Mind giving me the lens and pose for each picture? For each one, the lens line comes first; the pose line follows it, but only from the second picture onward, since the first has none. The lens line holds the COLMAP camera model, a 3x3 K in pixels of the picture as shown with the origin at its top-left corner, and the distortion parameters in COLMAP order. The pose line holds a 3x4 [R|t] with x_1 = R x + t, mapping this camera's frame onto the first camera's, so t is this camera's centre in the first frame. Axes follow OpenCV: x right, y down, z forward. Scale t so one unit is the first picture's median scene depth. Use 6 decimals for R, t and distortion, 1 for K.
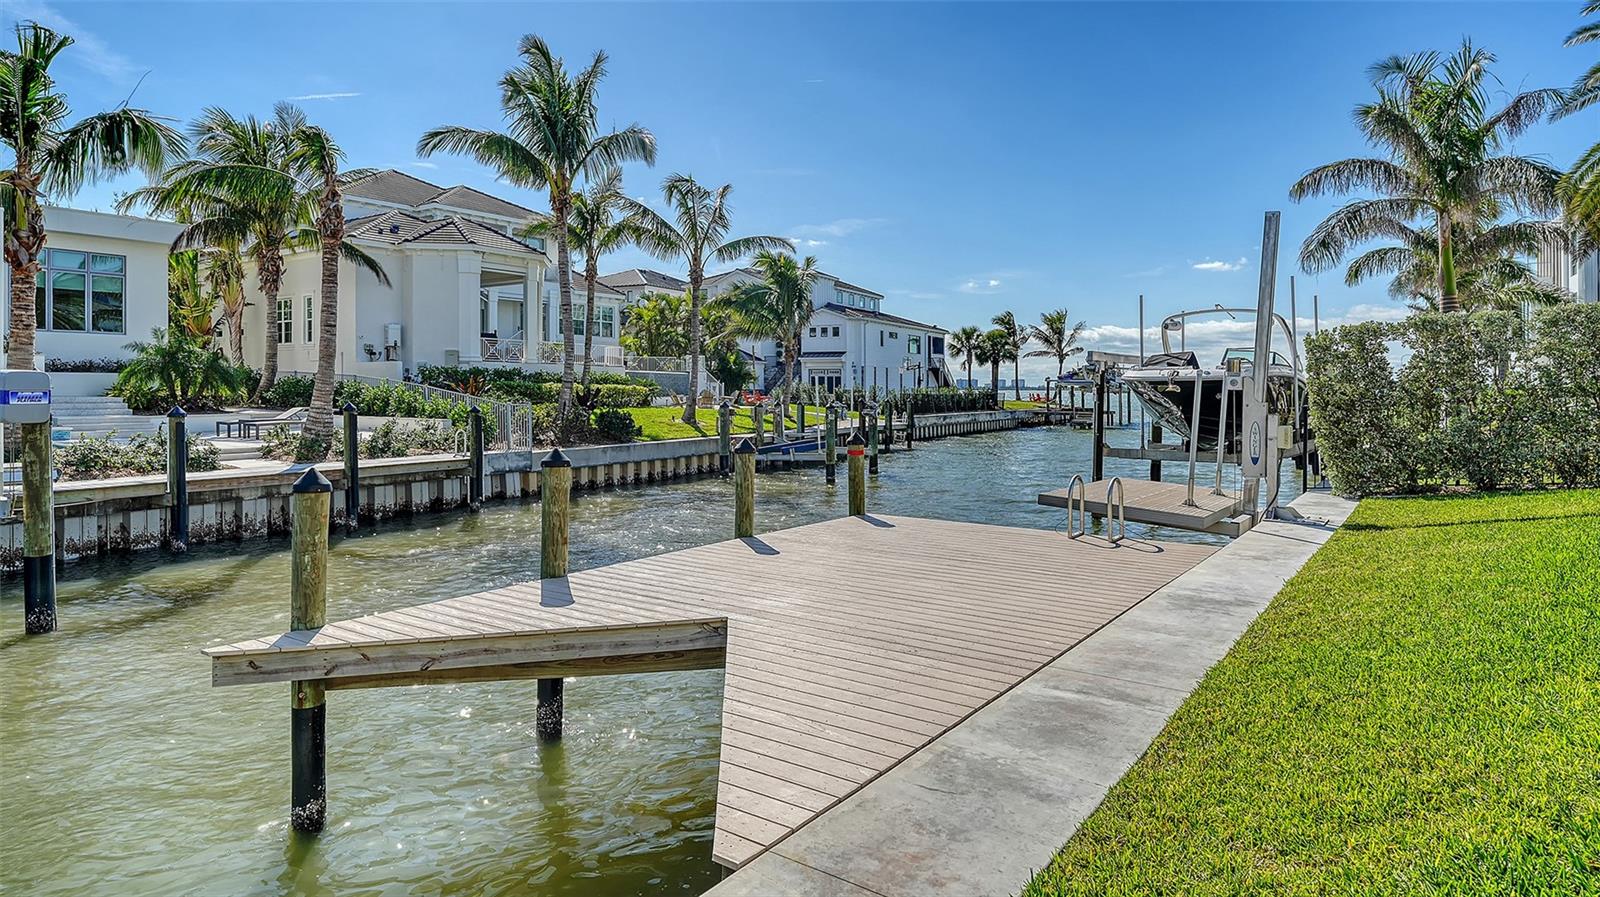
lens RADIAL K [[883.5, 0, 779.9], [0, 883.5, 422.5], [0, 0, 1]] dist [0.007501, -0.008521]
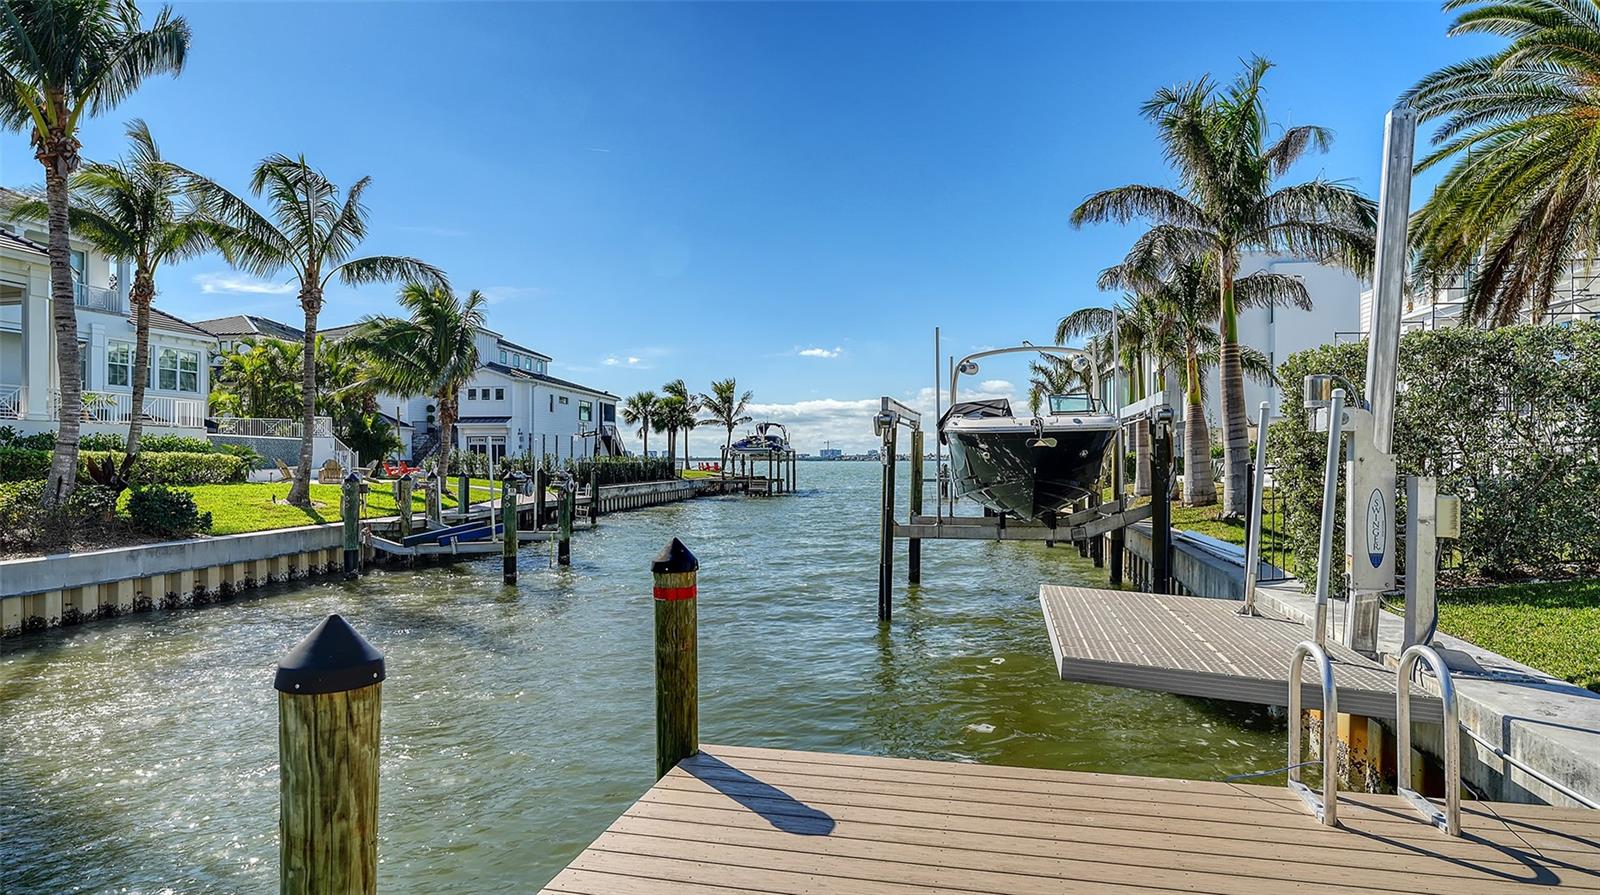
lens RADIAL K [[855.8, 0, 752.0], [0, 855.8, 447.9], [0, 0, 1]] dist [0.020551, 0.001270]
pose [[0.935831, -0.002923, 0.352437, -0.005647], [0.021512, 0.998575, -0.048839, -0.003392], [-0.351792, 0.053287, 0.934560, 0.233497]]
